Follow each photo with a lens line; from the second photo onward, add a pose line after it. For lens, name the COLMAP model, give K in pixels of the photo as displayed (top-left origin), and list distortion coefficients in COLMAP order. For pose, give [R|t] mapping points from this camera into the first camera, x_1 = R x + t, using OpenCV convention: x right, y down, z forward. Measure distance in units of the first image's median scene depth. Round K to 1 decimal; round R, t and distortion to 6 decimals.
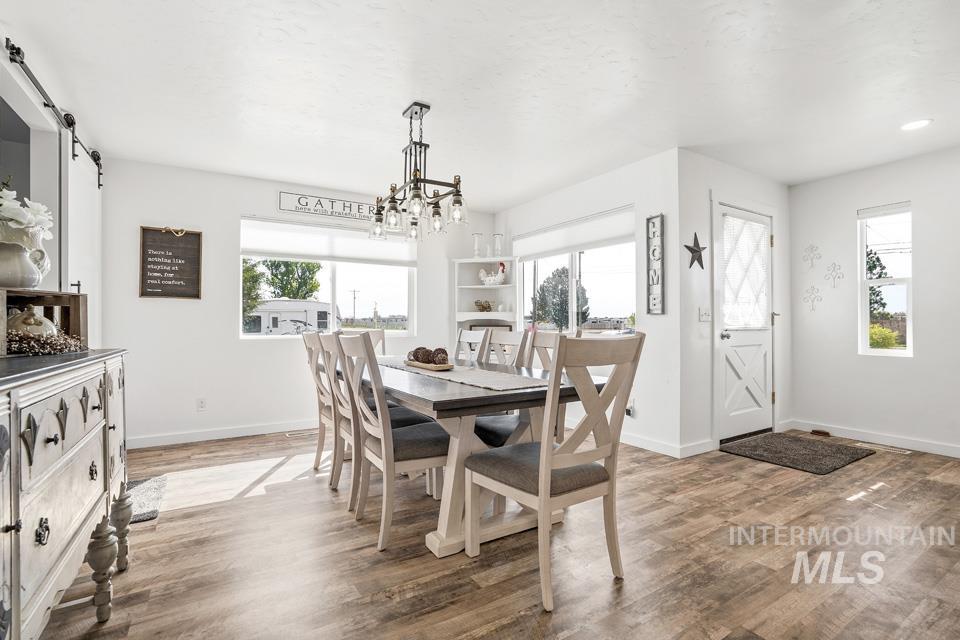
lens RADIAL K [[446.0, 0, 484.3], [0, 446.0, 323.9], [0, 0, 1]] dist [-0.055061, 0.025271]
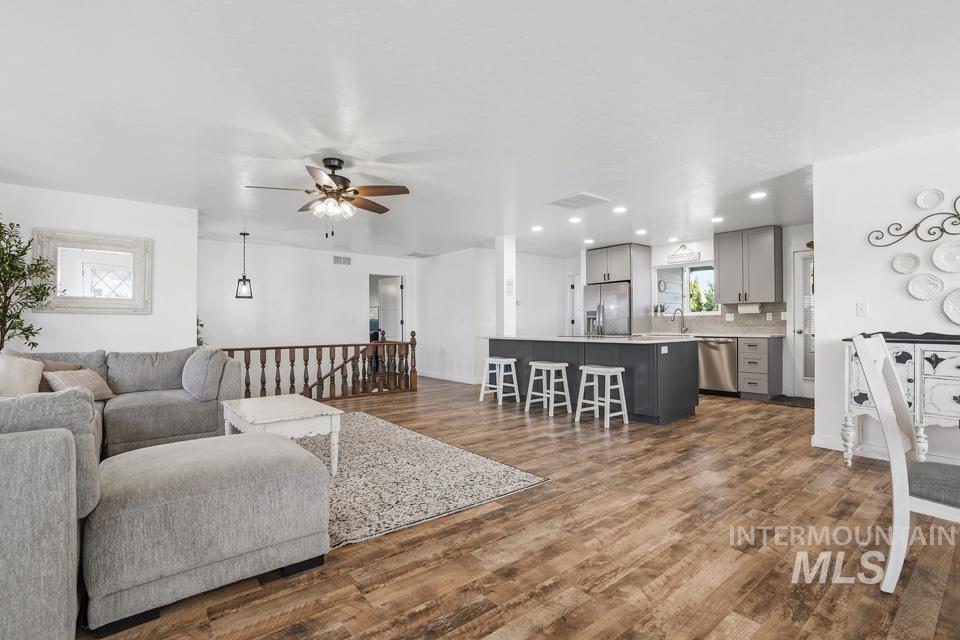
lens RADIAL K [[450.1, 0, 480.0], [0, 450.1, 320.0], [0, 0, 1]] dist [-0.053221, 0.025890]
pose [[-0.992739, 0.004767, -0.120198, 0.617350], [0.005285, 0.999978, -0.003993, -0.009610], [0.120176, -0.004599, -0.992742, 0.875447]]
